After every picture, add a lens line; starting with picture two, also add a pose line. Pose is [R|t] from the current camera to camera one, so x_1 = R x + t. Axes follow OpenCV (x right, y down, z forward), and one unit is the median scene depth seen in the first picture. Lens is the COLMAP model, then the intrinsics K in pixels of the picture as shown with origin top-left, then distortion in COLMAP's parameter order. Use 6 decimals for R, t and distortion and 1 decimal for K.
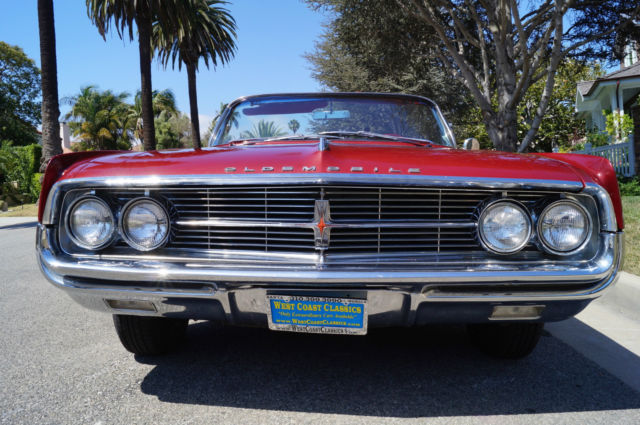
lens RADIAL K [[492.2, 0, 313.3], [0, 492.2, 206.0], [0, 0, 1]] dist [-0.086095, 0.016944]
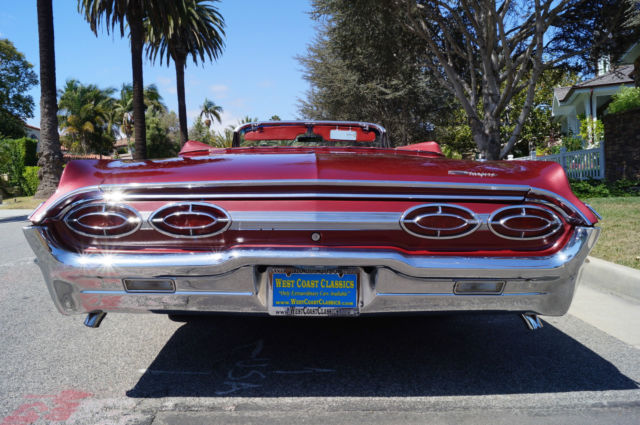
lens RADIAL K [[492.2, 0, 311.0], [0, 492.2, 210.0], [0, 0, 1]] dist [-0.086095, 0.016944]
pose [[0.999114, 0.012346, 0.040239, -0.028727], [-0.012971, 0.999799, 0.015305, 0.000073], [-0.040042, -0.015813, 0.999073, -0.049934]]
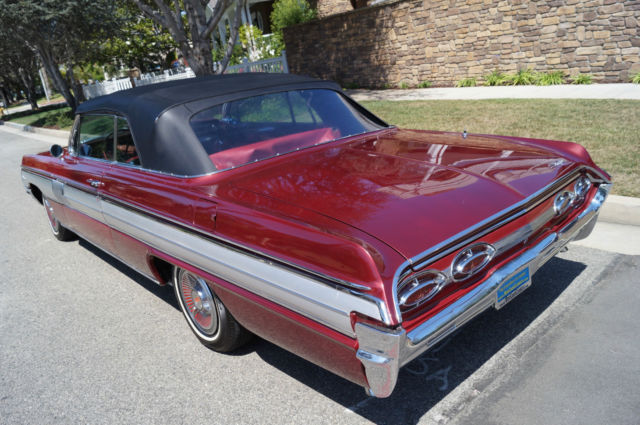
lens RADIAL K [[492.2, 0, 316.2], [0, 492.2, 215.2], [0, 0, 1]] dist [-0.086095, 0.016944]
pose [[0.719030, -0.271068, 0.639936, -0.128965], [0.135067, 0.957746, 0.253928, -0.034451], [-0.681727, -0.096147, 0.725261, -0.009878]]
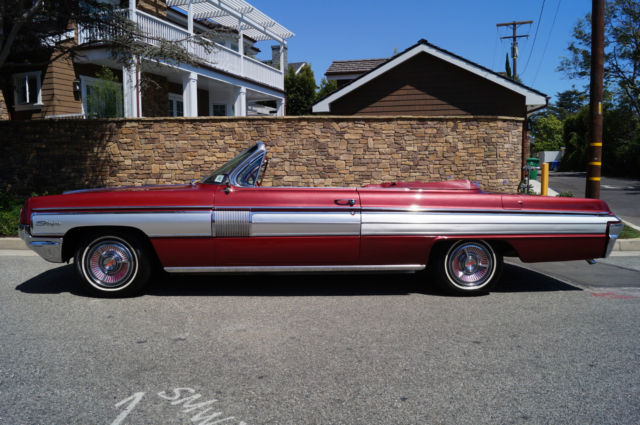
lens RADIAL K [[492.2, 0, 319.0], [0, 492.2, 214.7], [0, 0, 1]] dist [-0.086095, 0.016944]
pose [[-0.104954, -0.046167, 0.993405, -0.291479], [0.039379, 0.997945, 0.050538, -0.017022], [-0.993697, 0.044424, -0.102920, 0.207093]]
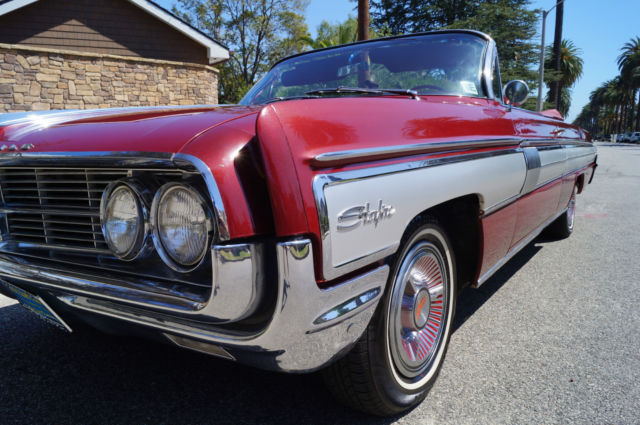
lens RADIAL K [[492.2, 0, 314.5], [0, 492.2, 214.5], [0, 0, 1]] dist [-0.086095, 0.016944]
pose [[-0.829642, -0.038279, 0.556982, -0.093373], [0.066623, 0.983730, 0.166844, -0.016739], [-0.554307, 0.175528, -0.813593, 0.356166]]
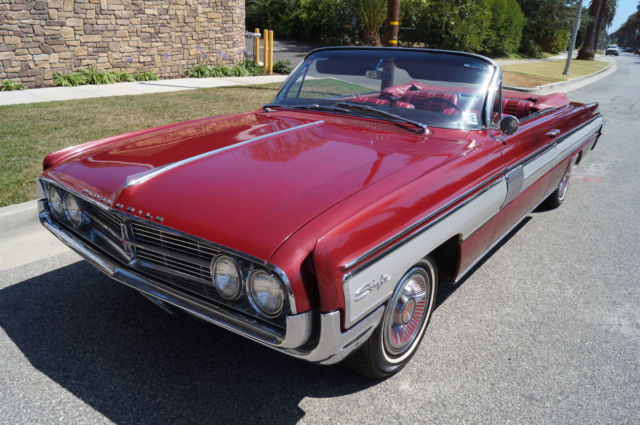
lens RADIAL K [[492.2, 0, 313.1], [0, 492.2, 218.2], [0, 0, 1]] dist [-0.086095, 0.016944]
pose [[-0.801666, -0.204576, 0.561676, -0.106911], [0.020973, 0.929411, 0.368449, -0.050714], [-0.597404, 0.307153, -0.740787, 0.377840]]
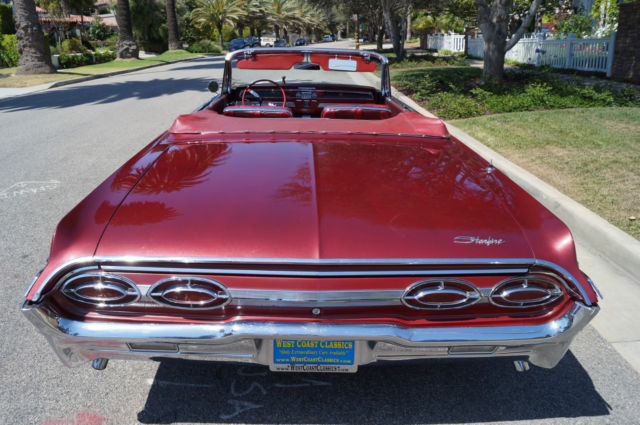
lens RADIAL K [[492.2, 0, 310.8], [0, 492.2, 209.9], [0, 0, 1]] dist [-0.086095, 0.016944]
pose [[0.998290, 0.010752, 0.057465, -0.030502], [-0.026767, 0.957926, 0.285763, -0.036234], [-0.051974, -0.286812, 0.956576, -0.041062]]
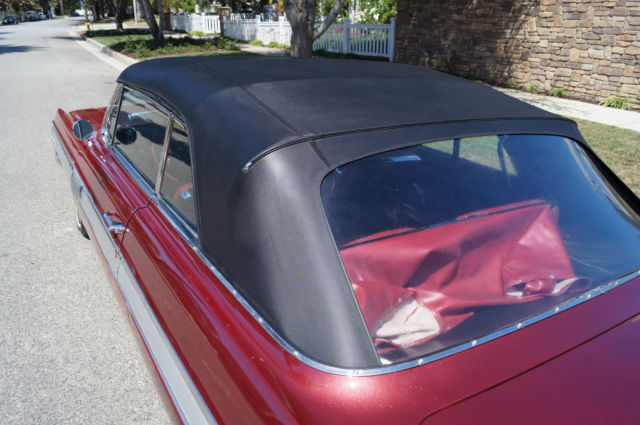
lens RADIAL K [[492.2, 0, 316.4], [0, 492.2, 212.4], [0, 0, 1]] dist [-0.086095, 0.016944]
pose [[0.828381, -0.145610, 0.540910, -0.088913], [-0.037546, 0.949020, 0.312971, -0.046790], [-0.558906, -0.279568, 0.780683, 0.078262]]
